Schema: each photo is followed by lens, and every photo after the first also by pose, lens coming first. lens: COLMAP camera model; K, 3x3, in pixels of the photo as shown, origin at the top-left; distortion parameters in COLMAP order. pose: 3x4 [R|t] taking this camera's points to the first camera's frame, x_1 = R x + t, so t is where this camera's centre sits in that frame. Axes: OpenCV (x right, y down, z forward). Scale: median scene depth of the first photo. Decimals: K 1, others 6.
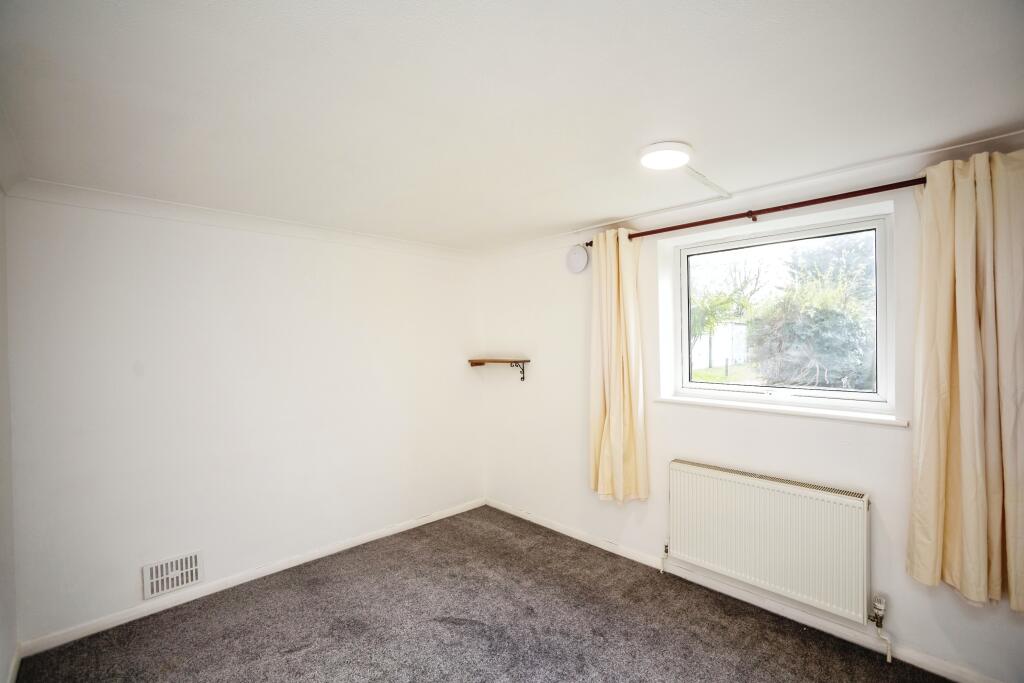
lens RADIAL K [[455.5, 0, 509.2], [0, 455.5, 338.7], [0, 0, 1]] dist [-0.001989, 0.003057]
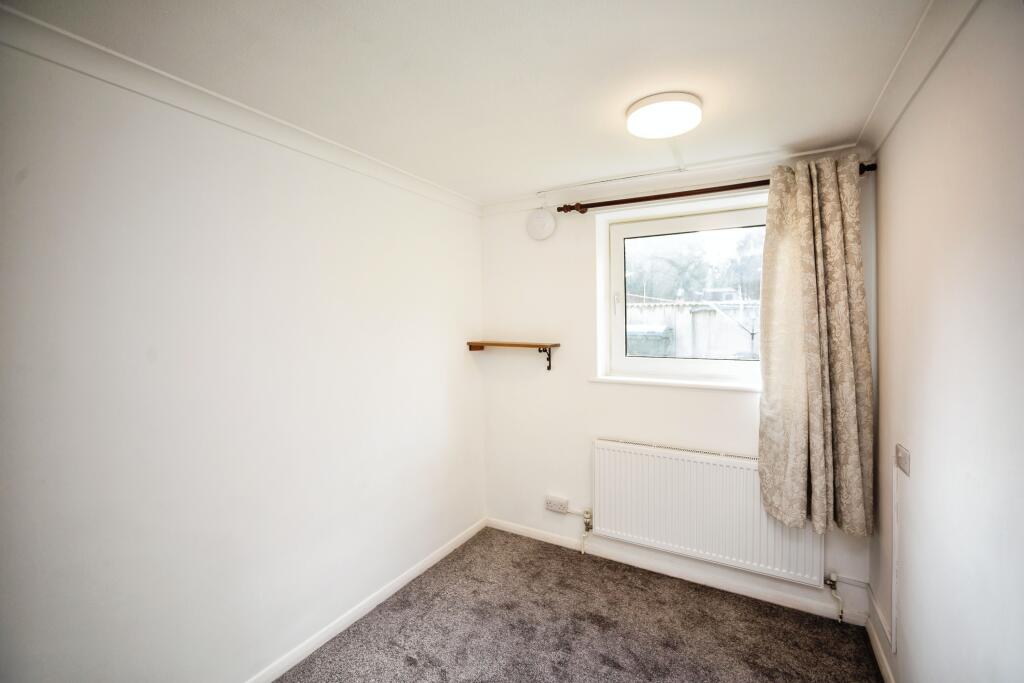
lens RADIAL K [[455.5, 0, 513.5], [0, 455.5, 346.4], [0, 0, 1]] dist [-0.001989, 0.003057]
pose [[0.959351, -0.009364, 0.282061, -0.203427], [-0.009531, 0.997804, 0.065541, 0.001573], [-0.282055, -0.065565, 0.957155, 0.224676]]
